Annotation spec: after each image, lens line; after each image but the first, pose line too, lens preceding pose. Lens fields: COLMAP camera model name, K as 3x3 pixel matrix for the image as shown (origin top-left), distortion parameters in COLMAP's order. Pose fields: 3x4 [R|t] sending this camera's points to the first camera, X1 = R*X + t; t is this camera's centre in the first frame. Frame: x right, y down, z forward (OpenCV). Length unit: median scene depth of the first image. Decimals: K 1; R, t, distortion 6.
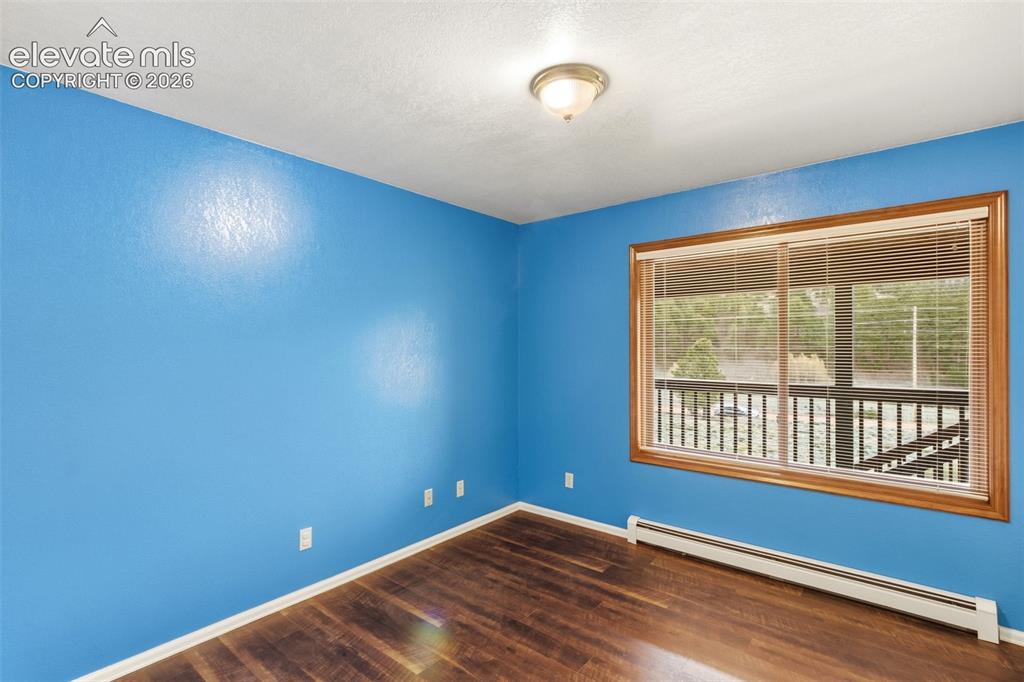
lens RADIAL K [[498.4, 0, 507.3], [0, 498.4, 342.6], [0, 0, 1]] dist [0.043745, 0.000229]
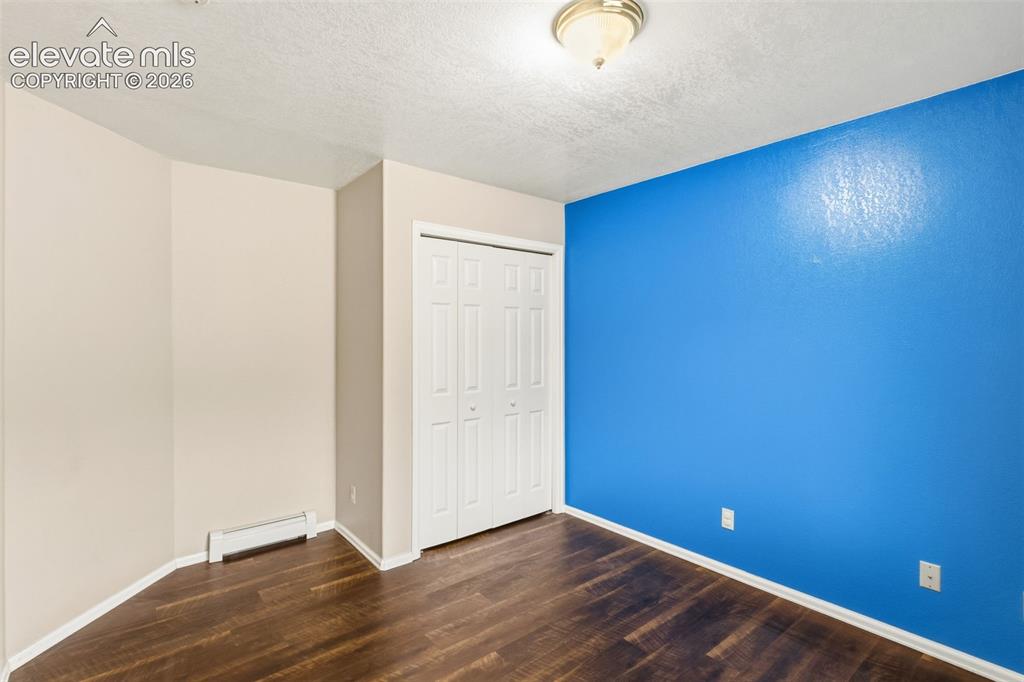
lens RADIAL K [[498.4, 0, 507.8], [0, 498.4, 337.5], [0, 0, 1]] dist [0.043745, 0.000229]
pose [[-0.174562, -0.007446, -0.984618, 0.744825], [-0.003108, 0.999971, -0.007011, 0.021591], [0.984641, 0.001836, -0.174580, 0.763151]]
